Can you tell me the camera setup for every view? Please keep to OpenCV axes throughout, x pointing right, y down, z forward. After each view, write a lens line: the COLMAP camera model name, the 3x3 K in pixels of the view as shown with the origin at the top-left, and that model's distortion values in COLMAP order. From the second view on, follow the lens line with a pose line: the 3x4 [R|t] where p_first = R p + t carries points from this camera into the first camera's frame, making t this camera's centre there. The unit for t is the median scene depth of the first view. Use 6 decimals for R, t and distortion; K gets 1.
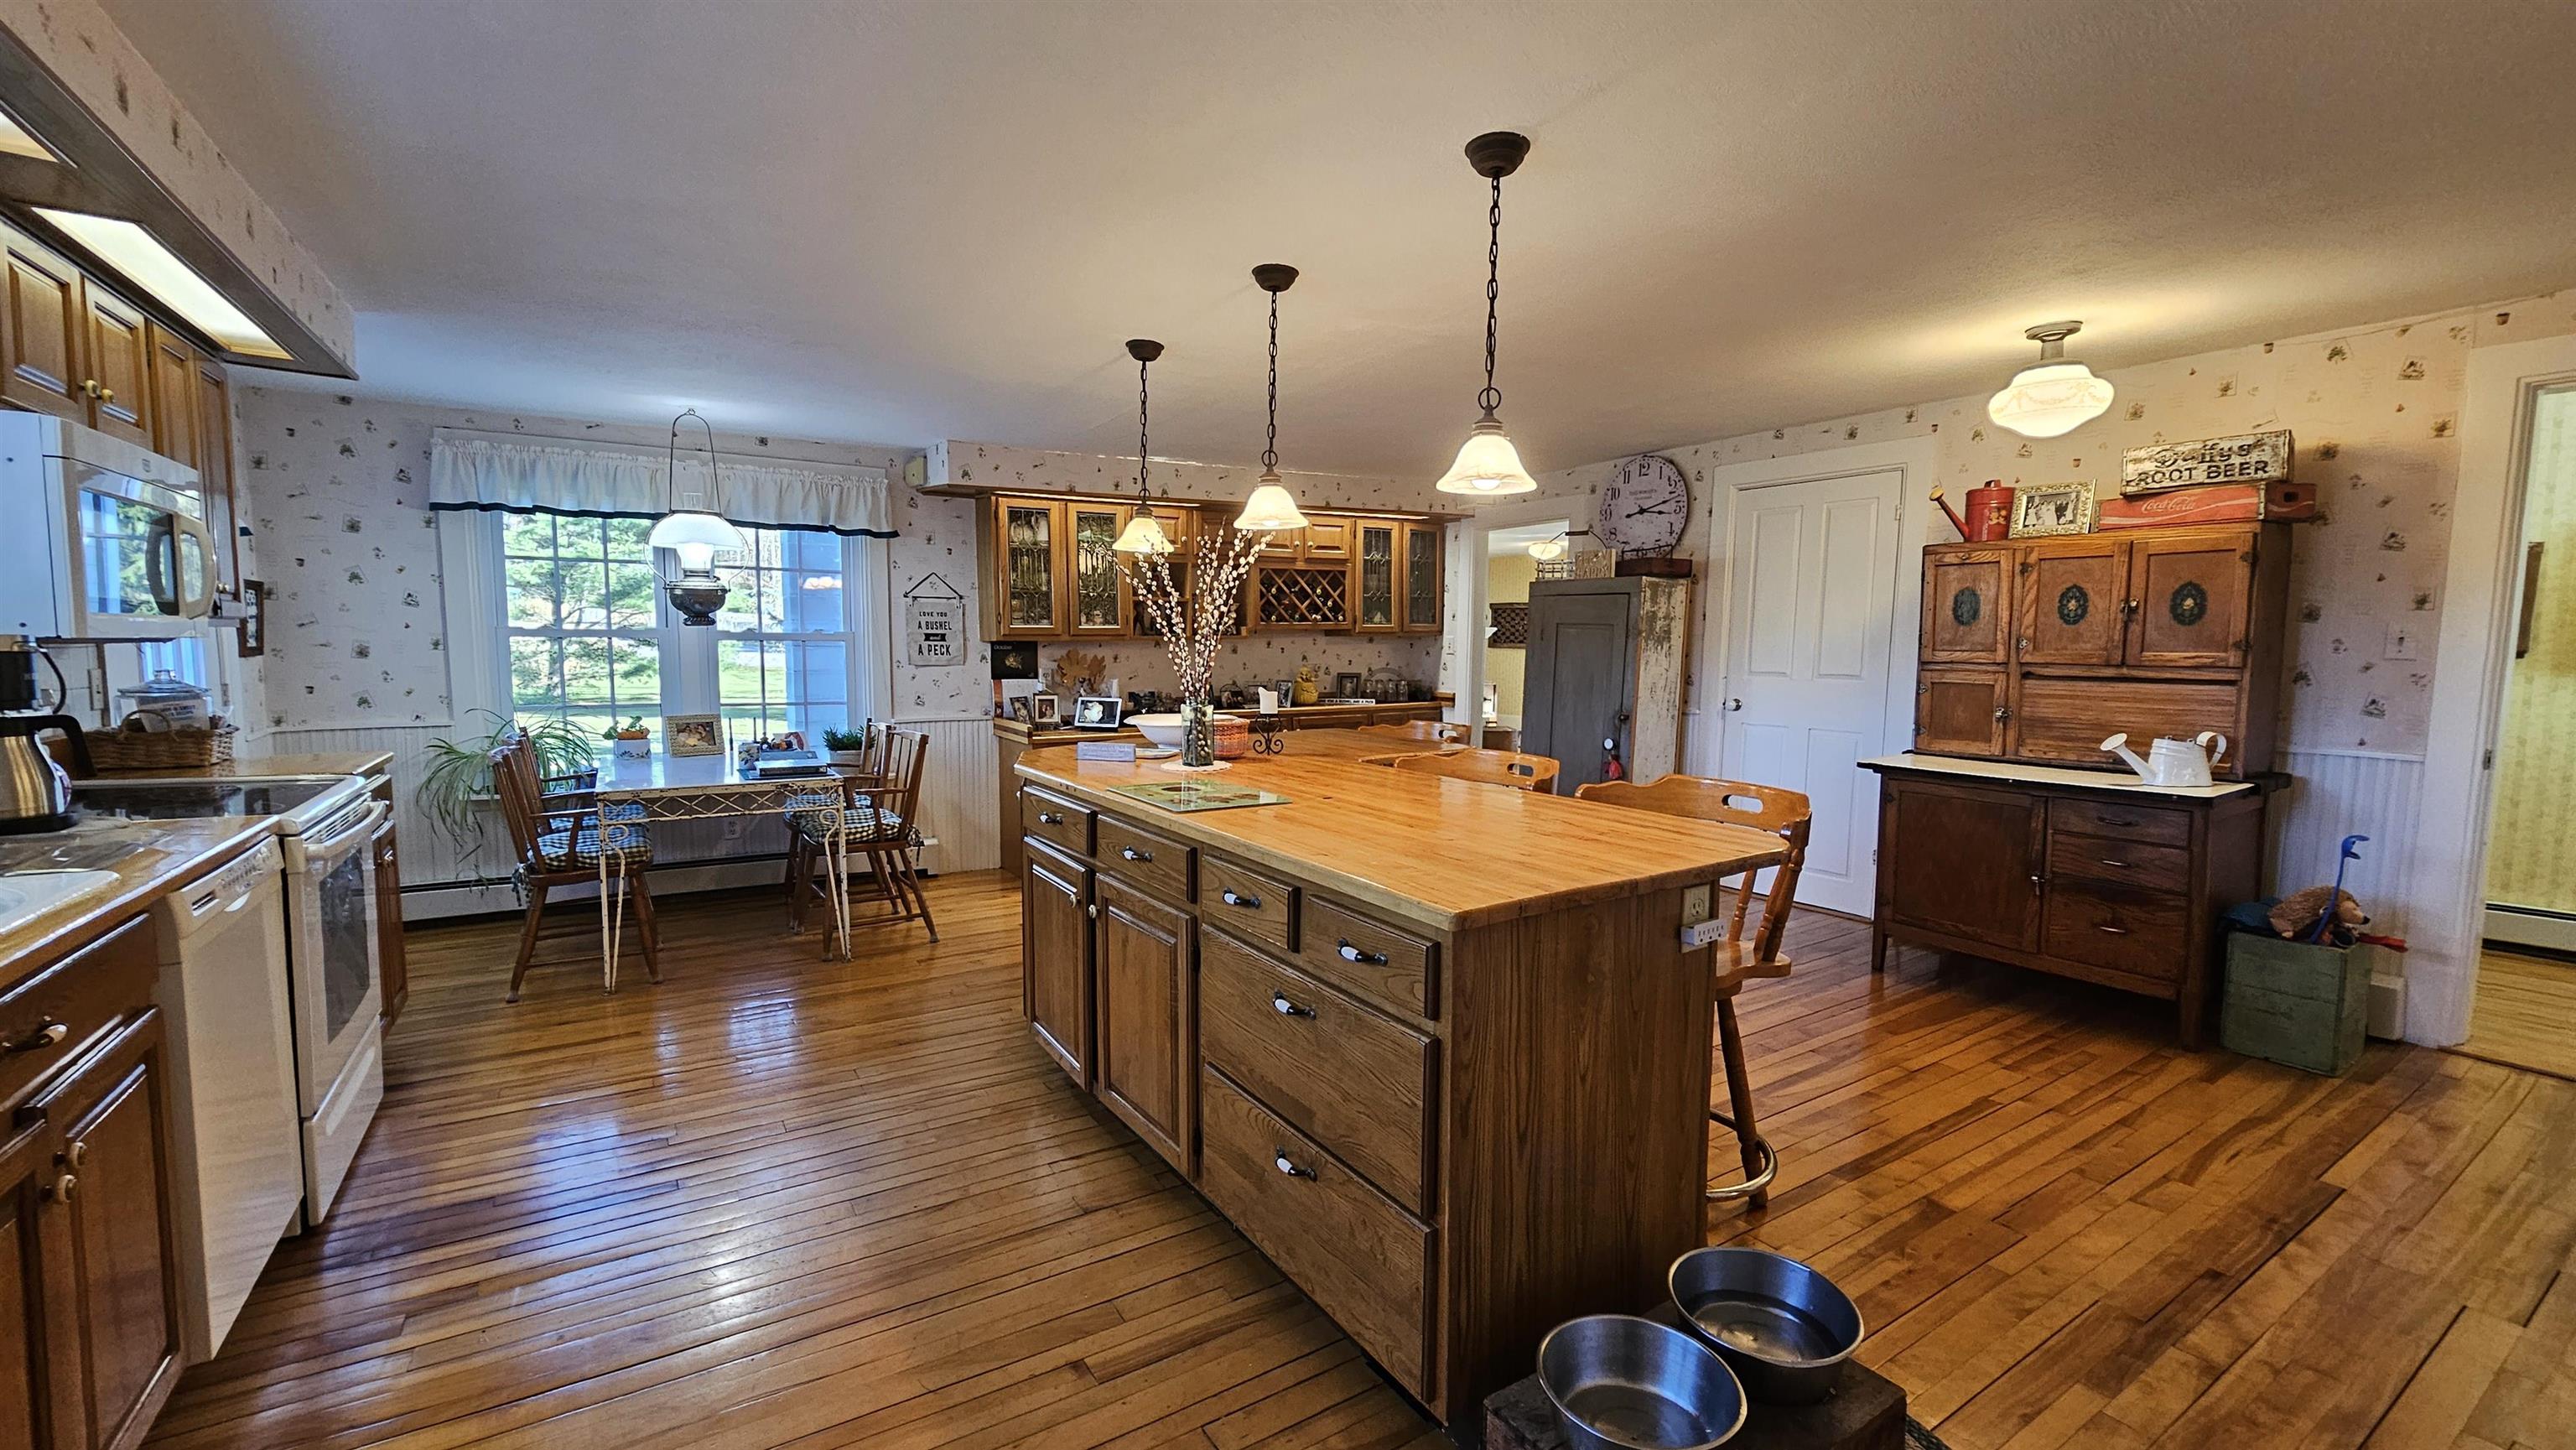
lens RADIAL K [[1049.1, 0, 1278.5], [0, 1049.1, 744.5], [0, 0, 1]] dist [-0.001842, -0.000574]
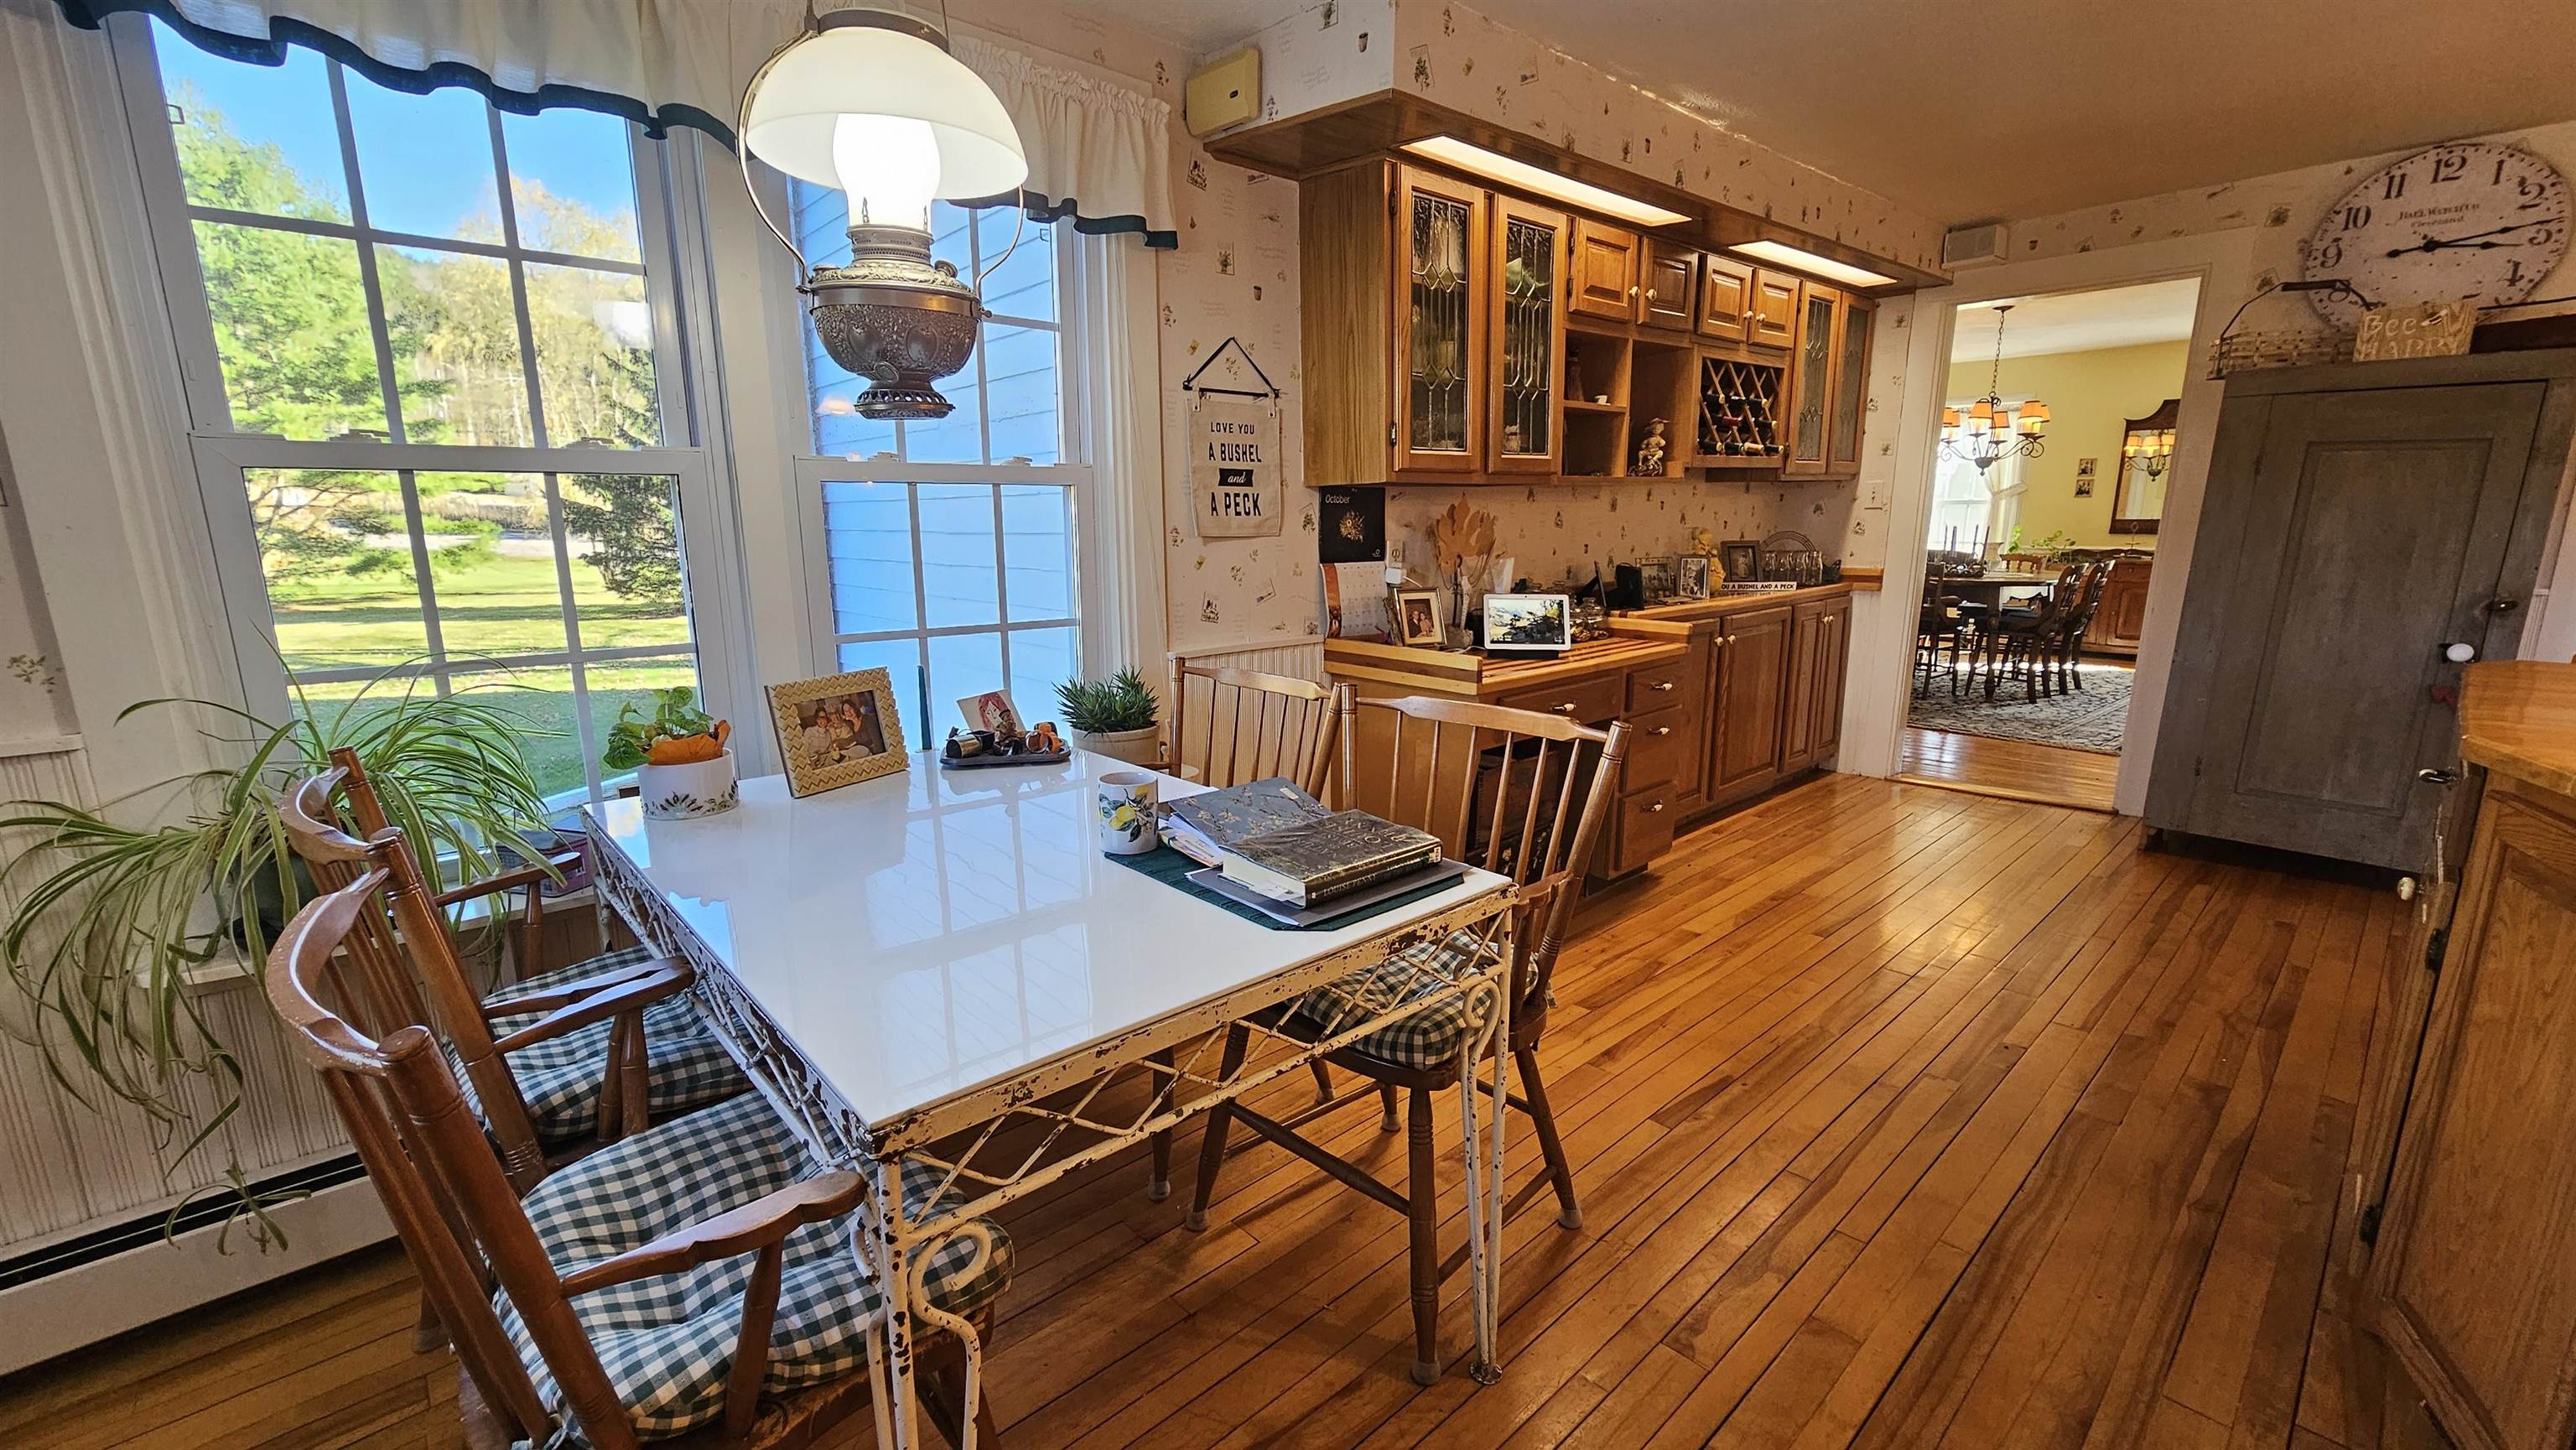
lens RADIAL K [[1049.1, 0, 1279.3], [0, 1049.1, 741.2], [0, 0, 1]] dist [-0.001842, -0.000574]
pose [[0.985325, -0.050626, 0.163008, -0.524319], [0.031989, 0.992851, 0.114992, -0.049277], [-0.167665, -0.108090, 0.979901, 0.684254]]
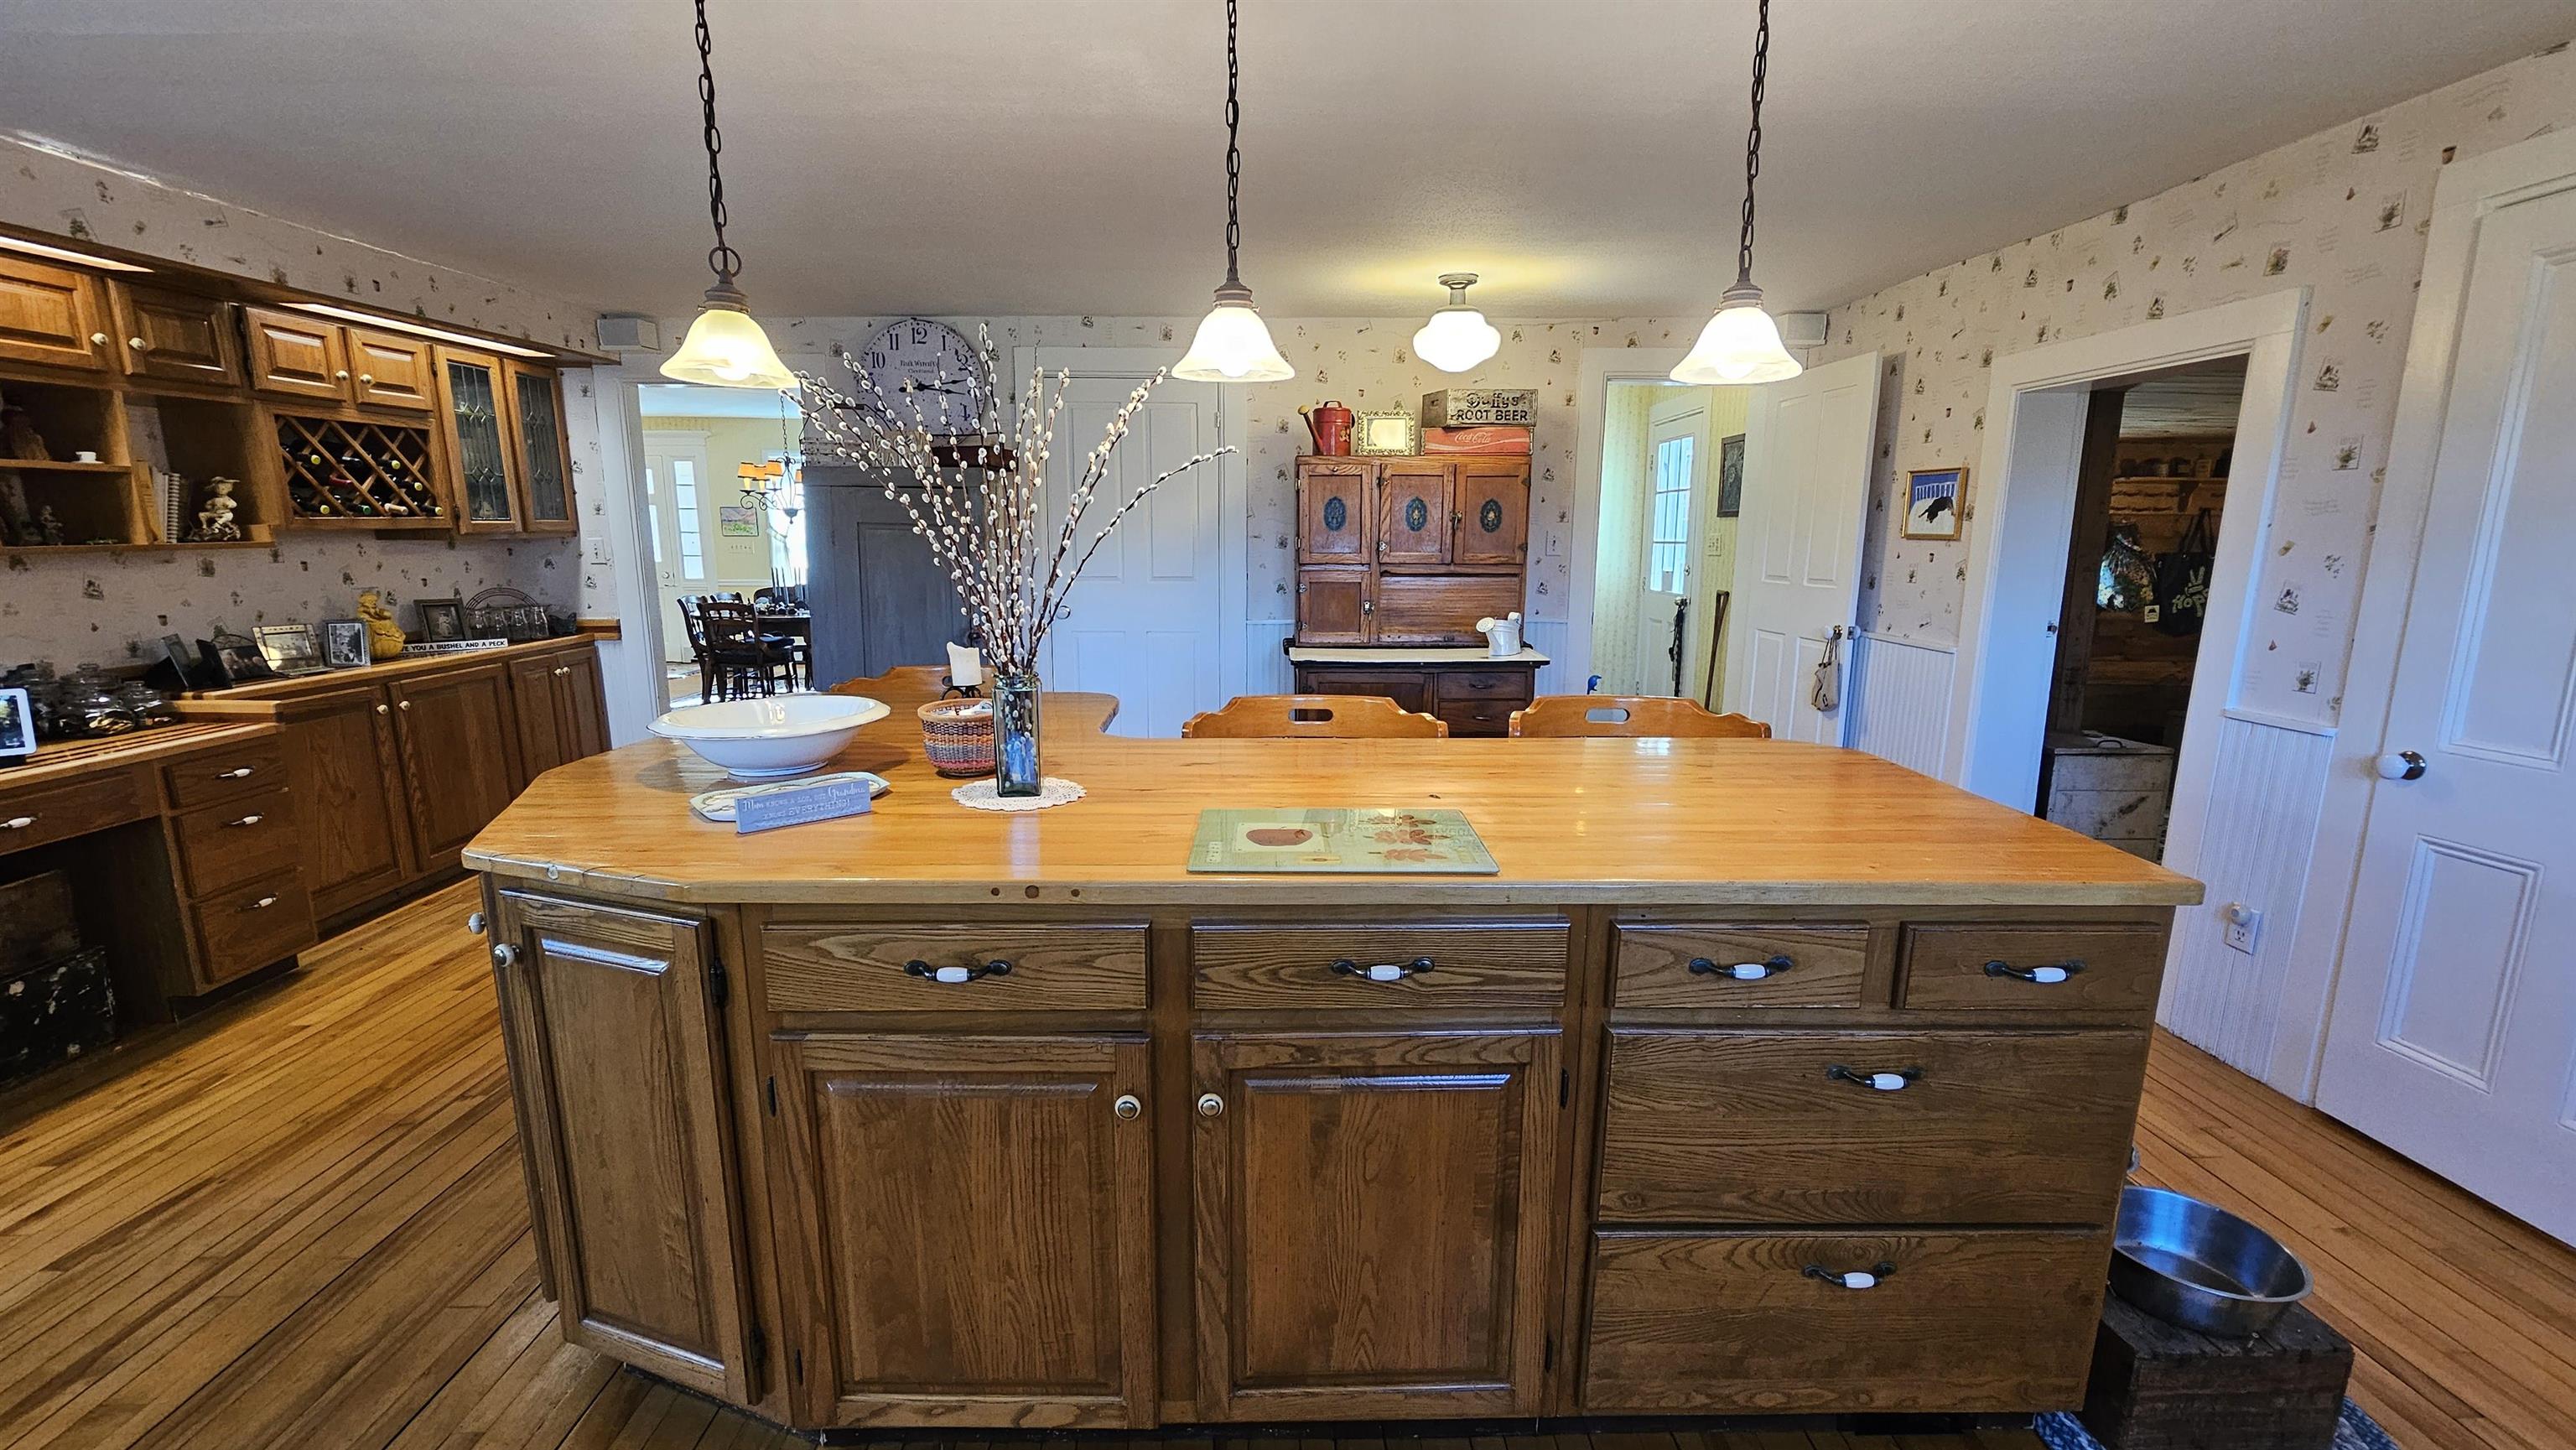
lens RADIAL K [[1049.1, 0, 1278.3], [0, 1049.1, 739.1], [0, 0, 1]] dist [-0.001842, -0.000574]
pose [[0.517856, -0.168280, 0.838753, -0.343276], [0.085620, 0.985734, 0.144906, -0.056709], [-0.851172, -0.003227, 0.524877, 0.423662]]
